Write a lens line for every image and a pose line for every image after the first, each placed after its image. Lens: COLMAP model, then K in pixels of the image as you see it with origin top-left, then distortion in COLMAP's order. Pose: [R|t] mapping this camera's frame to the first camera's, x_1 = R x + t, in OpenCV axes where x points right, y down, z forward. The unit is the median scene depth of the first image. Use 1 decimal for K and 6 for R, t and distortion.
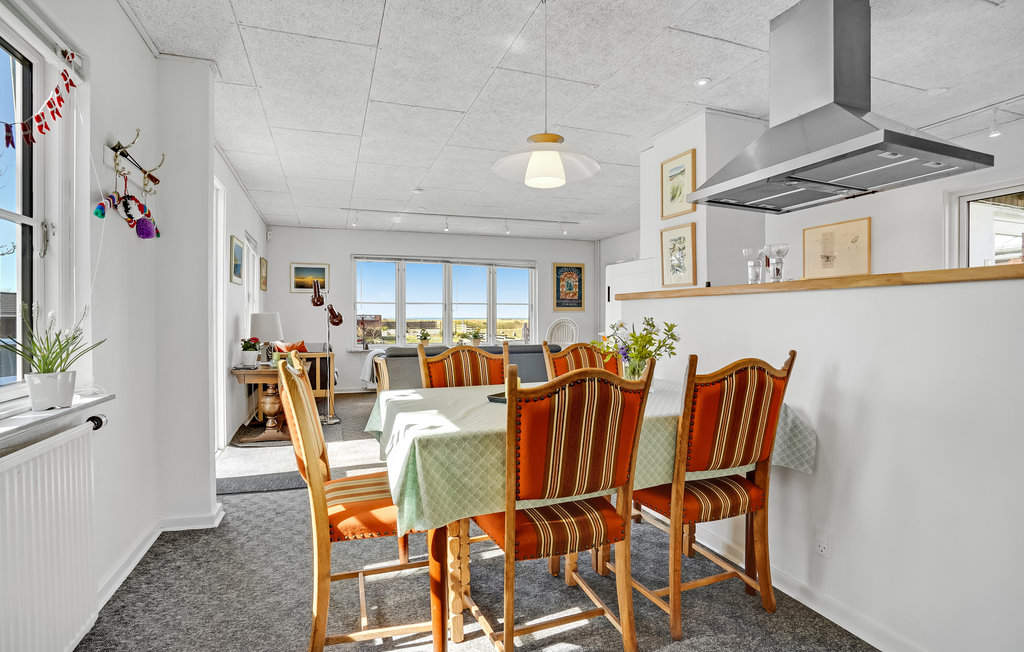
lens RADIAL K [[512.9, 0, 506.2], [0, 512.9, 321.4], [0, 0, 1]] dist [-0.032772, 0.003802]
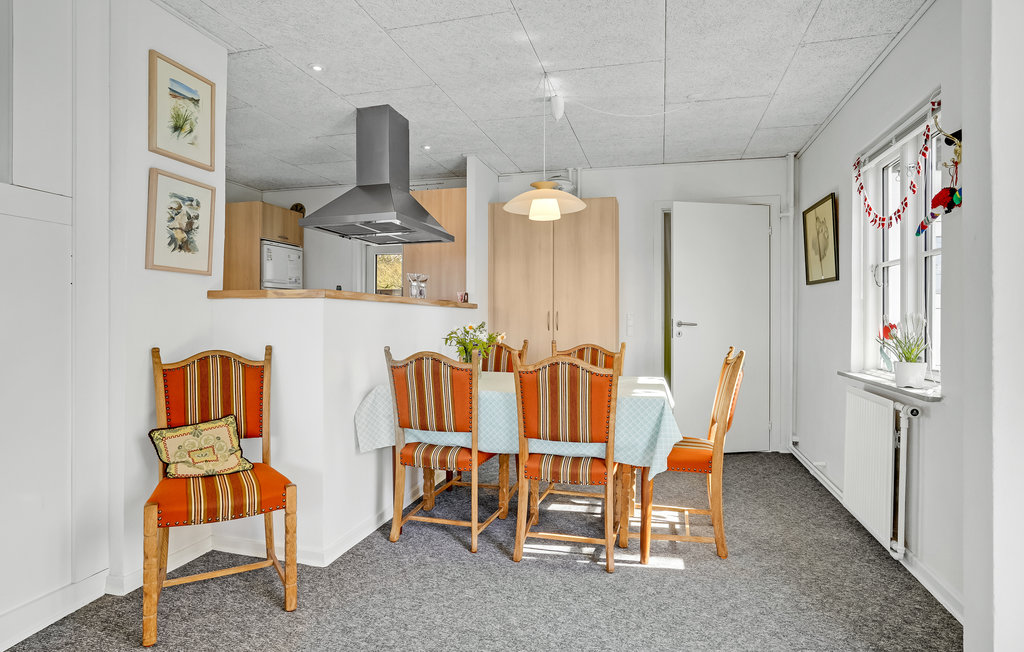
lens RADIAL K [[582.5, 0, 510.2], [0, 582.5, 323.2], [0, 0, 1]] dist [-0.004633, -0.000766]
pose [[-0.829374, -0.002535, 0.558688, -0.391631], [0.001660, 0.999974, 0.007001, -0.009125], [-0.558692, 0.006733, -0.829348, 1.316783]]
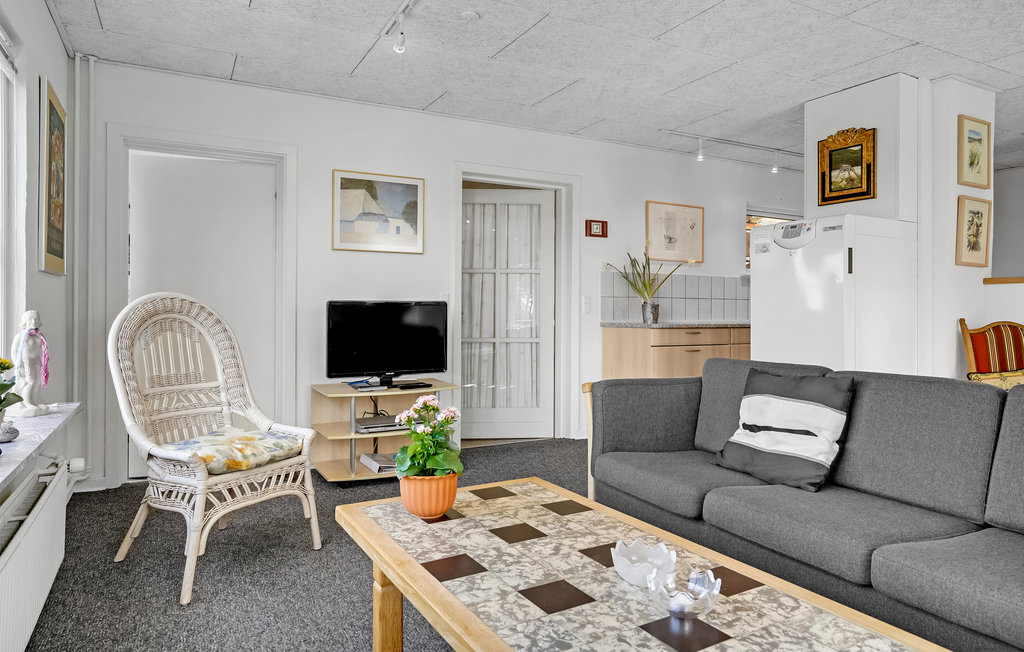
lens RADIAL K [[613.7, 0, 508.7], [0, 613.7, 318.9], [0, 0, 1]] dist [-0.017640, -0.000125]
pose [[-0.124000, -0.012599, 0.992202, -0.591717], [-0.000884, 0.999920, 0.012587, 0.011233], [-0.992282, 0.000684, -0.124001, 1.856010]]
